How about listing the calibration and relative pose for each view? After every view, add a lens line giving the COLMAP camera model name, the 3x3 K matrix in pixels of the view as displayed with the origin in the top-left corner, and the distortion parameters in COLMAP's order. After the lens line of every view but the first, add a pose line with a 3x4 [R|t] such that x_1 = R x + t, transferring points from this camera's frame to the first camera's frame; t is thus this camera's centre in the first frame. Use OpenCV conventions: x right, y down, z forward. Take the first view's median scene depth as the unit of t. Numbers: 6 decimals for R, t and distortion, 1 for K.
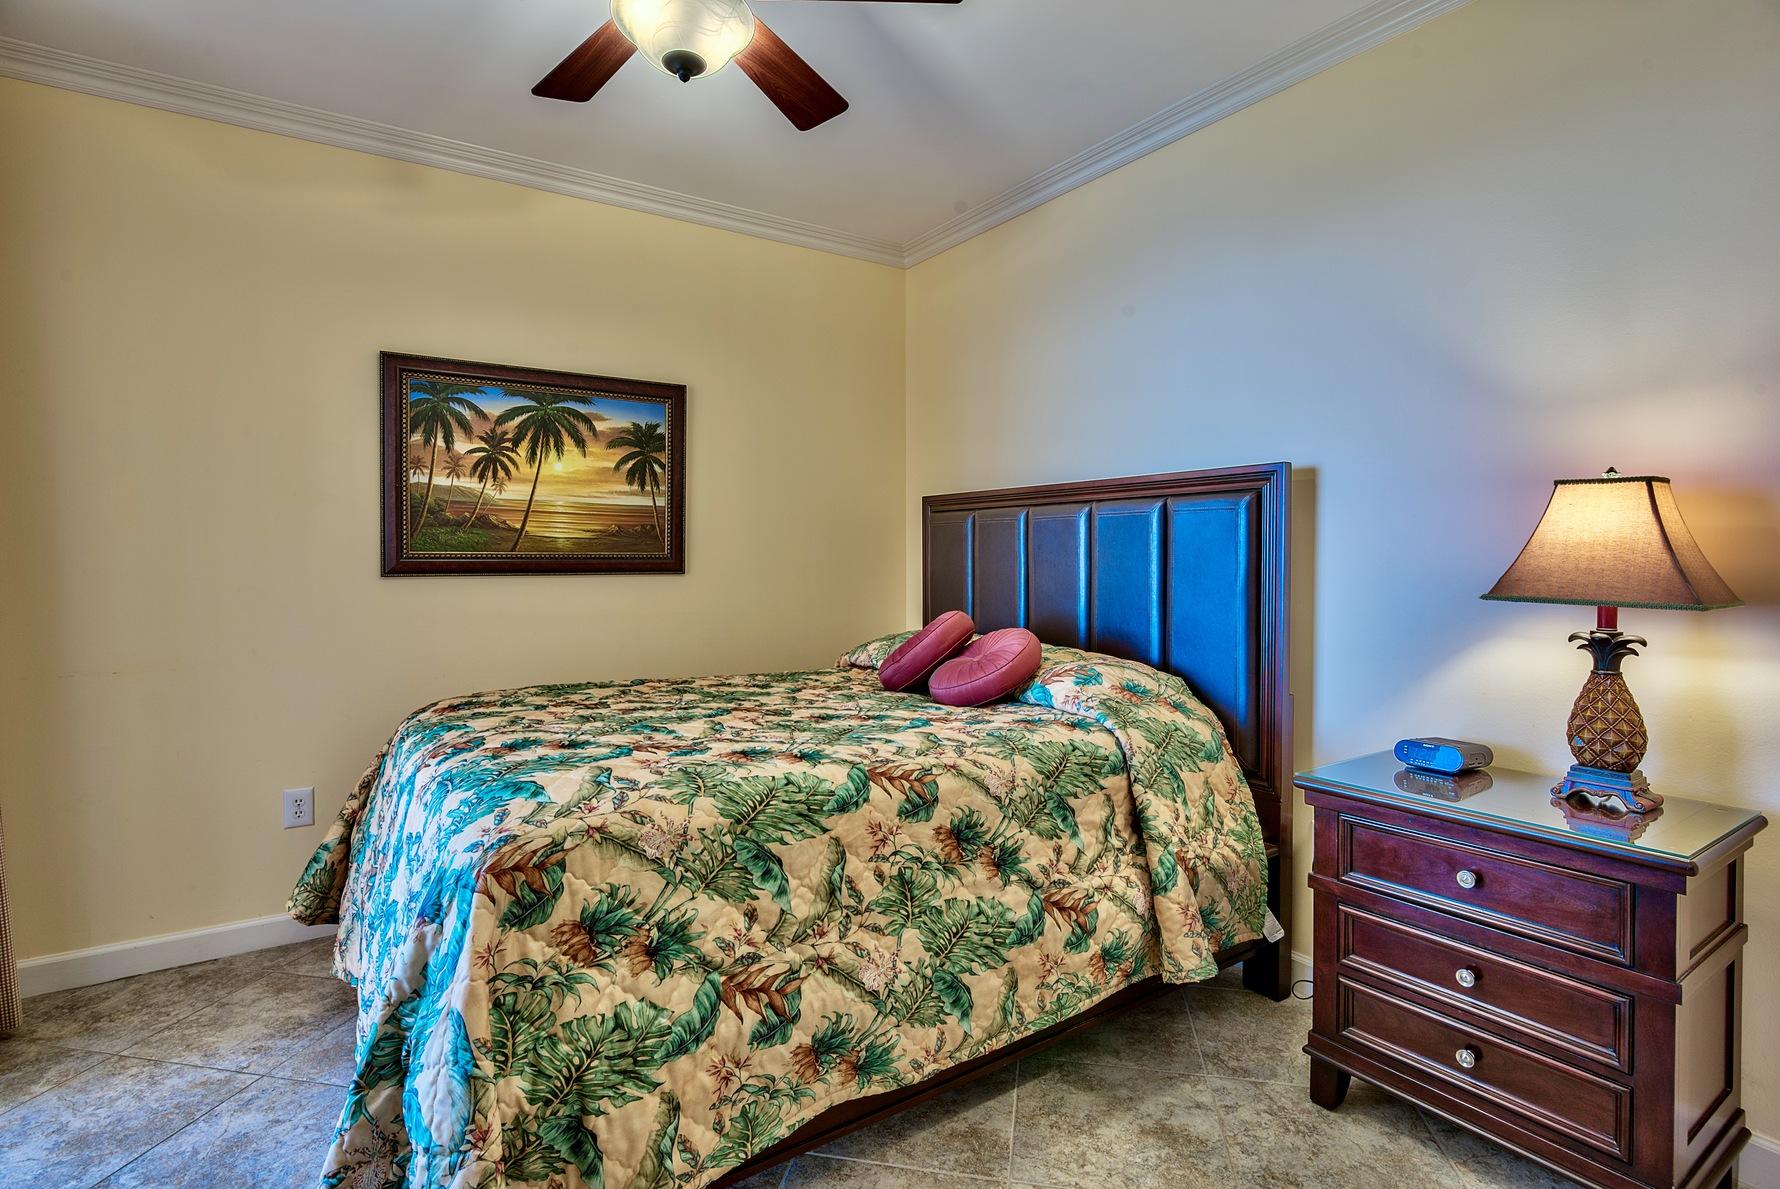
lens RADIAL K [[867.5, 0, 884.7], [0, 867.5, 580.0], [0, 0, 1]] dist [0.000289, -0.001258]
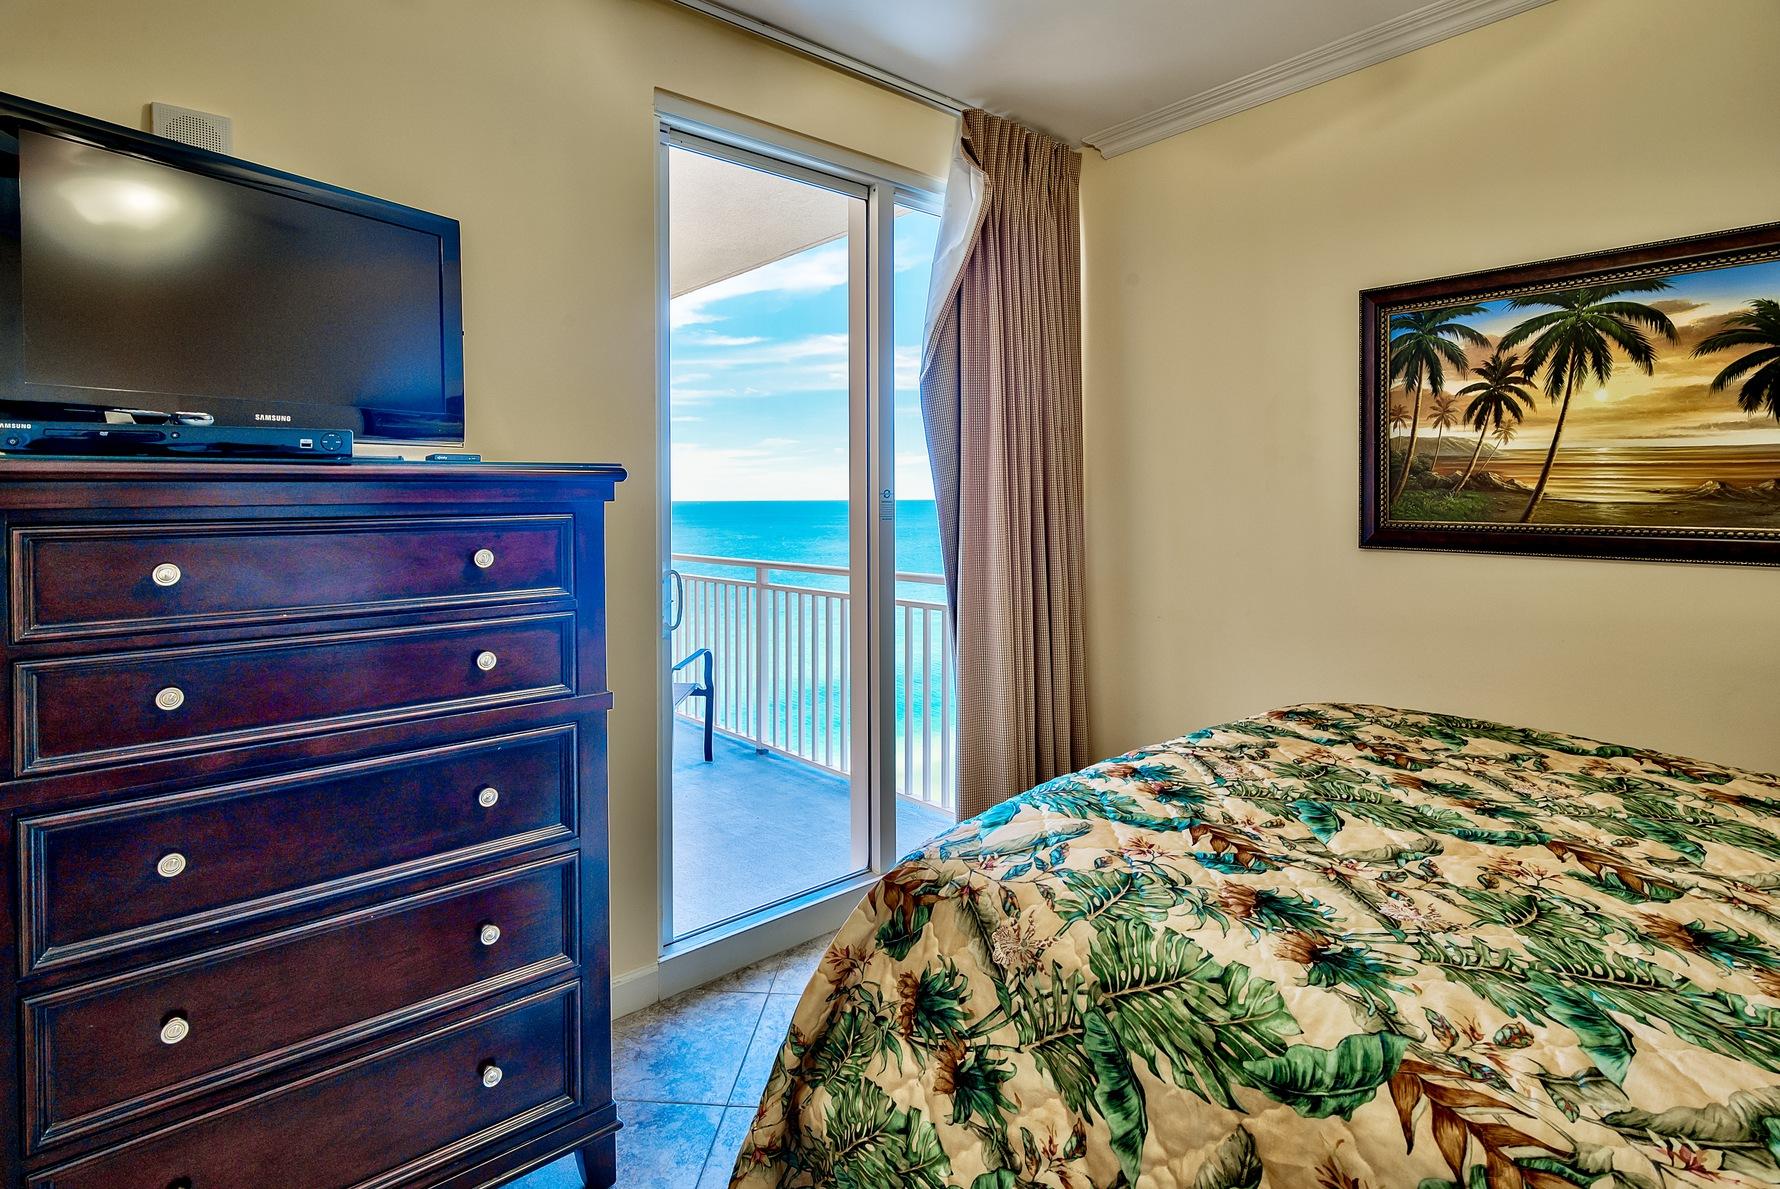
lens RADIAL K [[867.5, 0, 828.5], [0, 867.5, 507.4], [0, 0, 1]] dist [0.000289, -0.001258]
pose [[0.126112, 0.011101, -0.991954, 0.218067], [-0.025294, 0.999648, 0.007971, -0.037572], [0.991694, 0.024085, 0.126348, 0.353647]]
